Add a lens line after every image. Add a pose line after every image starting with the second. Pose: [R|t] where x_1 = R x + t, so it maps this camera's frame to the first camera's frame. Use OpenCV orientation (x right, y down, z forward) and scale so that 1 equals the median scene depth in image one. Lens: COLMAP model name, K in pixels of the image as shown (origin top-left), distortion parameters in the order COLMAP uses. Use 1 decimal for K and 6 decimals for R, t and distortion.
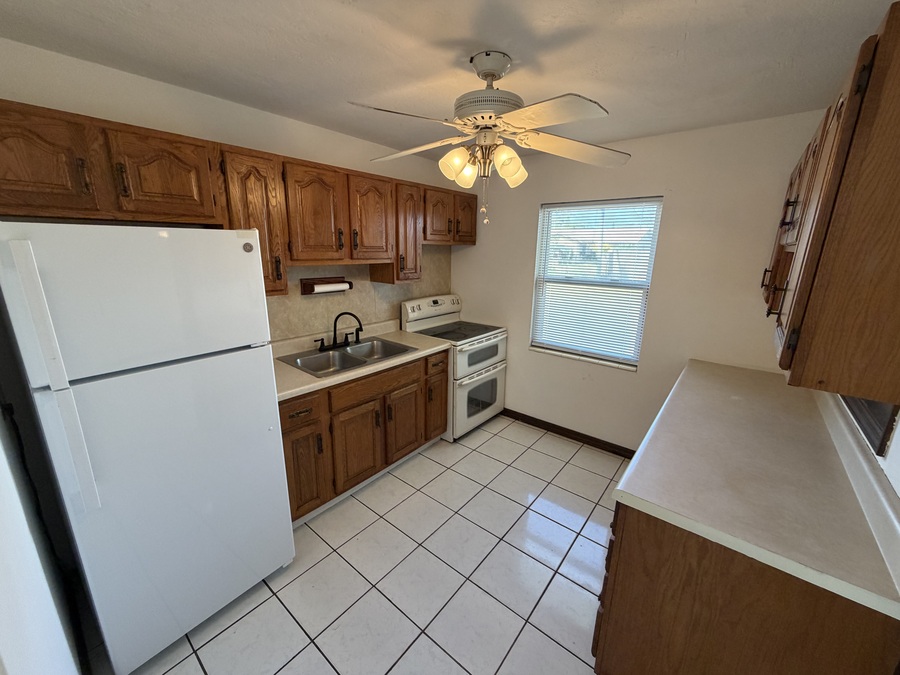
lens RADIAL K [[359.3, 0, 448.3], [0, 359.3, 336.2], [0, 0, 1]] dist [0.006762, -0.000370]
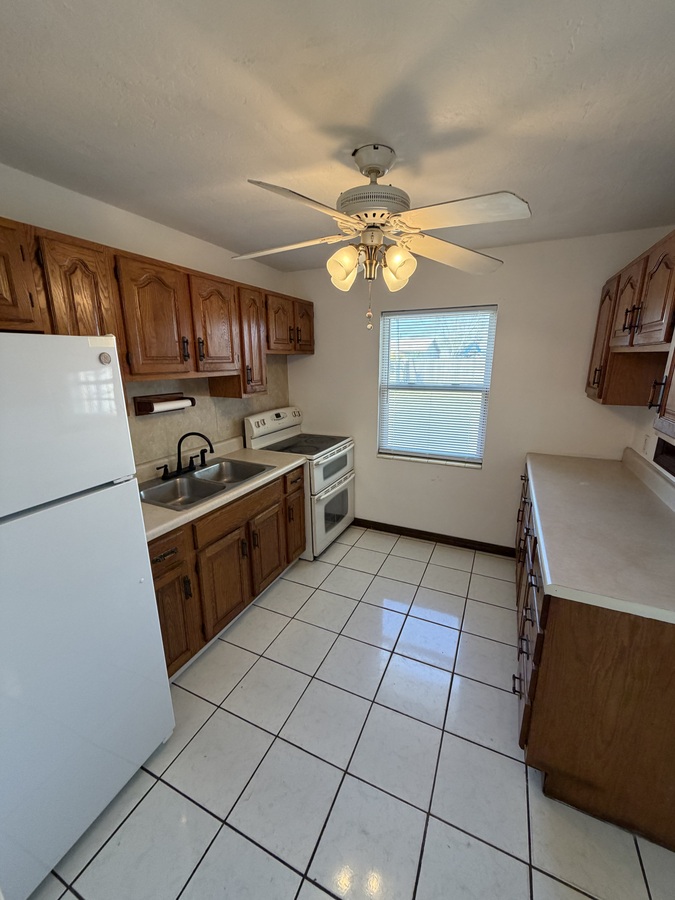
lens RADIAL K [[359.3, 0, 336.9], [0, 359.3, 447.4], [0, 0, 1]] dist [0.006762, -0.000370]
pose [[0.968542, -0.080514, 0.235465, -0.152636], [0.080706, 0.996699, 0.008839, -0.010152], [-0.235399, 0.010442, 0.971843, 0.064711]]
